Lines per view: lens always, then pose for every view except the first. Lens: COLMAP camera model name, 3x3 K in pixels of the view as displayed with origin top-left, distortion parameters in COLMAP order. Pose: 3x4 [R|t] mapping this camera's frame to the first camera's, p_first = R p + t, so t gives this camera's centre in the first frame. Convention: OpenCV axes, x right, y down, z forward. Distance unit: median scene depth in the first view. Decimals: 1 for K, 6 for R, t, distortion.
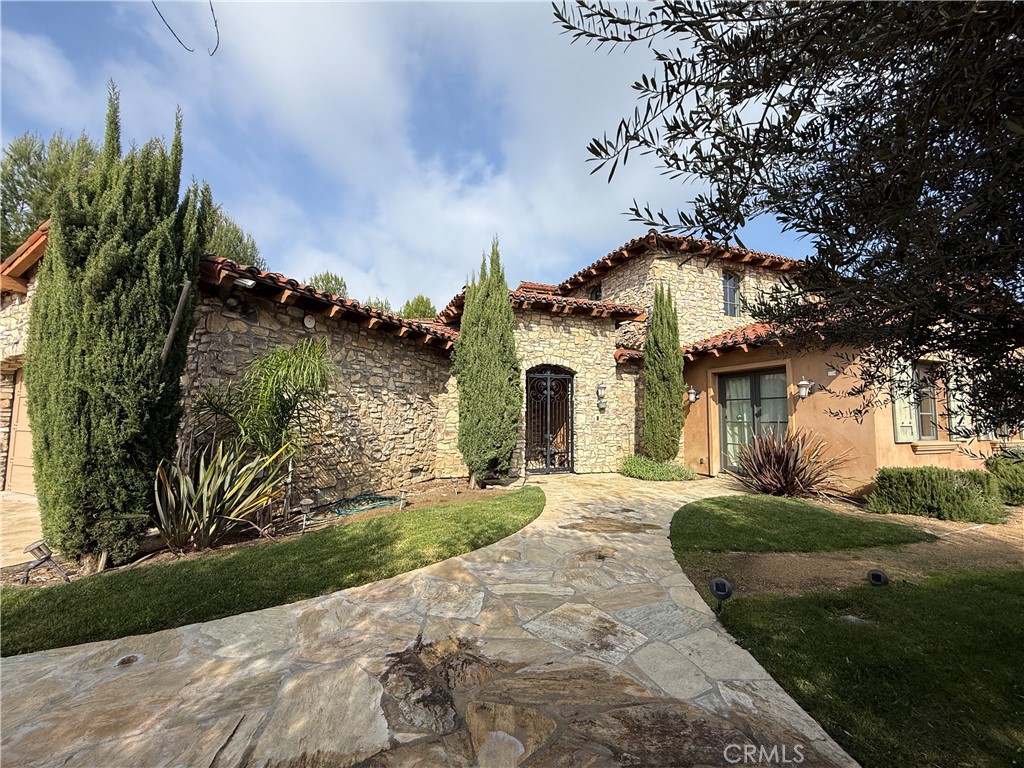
lens RADIAL K [[414.1, 0, 512.0], [0, 414.1, 384.0], [0, 0, 1]] dist [-0.000370, -0.000021]
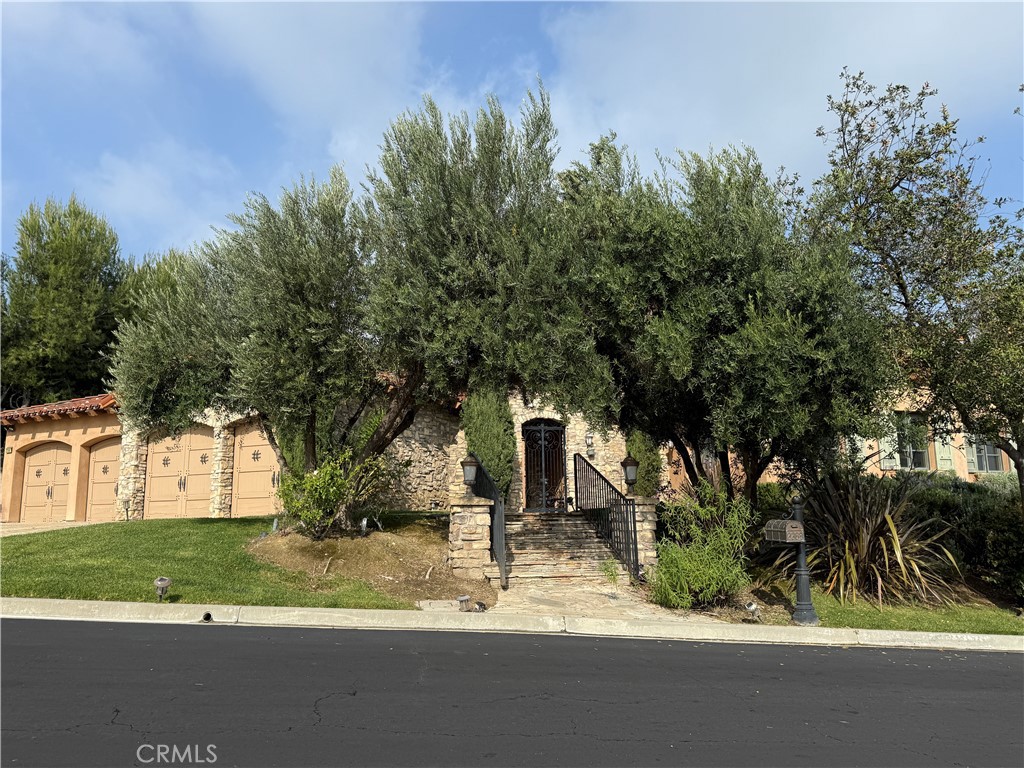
lens RADIAL K [[754.5, 0, 512.0], [0, 754.5, 384.0], [0, 0, 1]] dist [0.003702, 0.000271]
pose [[0.998190, -0.032638, -0.050508, 0.135719], [0.027510, 0.994697, -0.099098, 0.076928], [0.053474, 0.097529, 0.993795, -1.325454]]
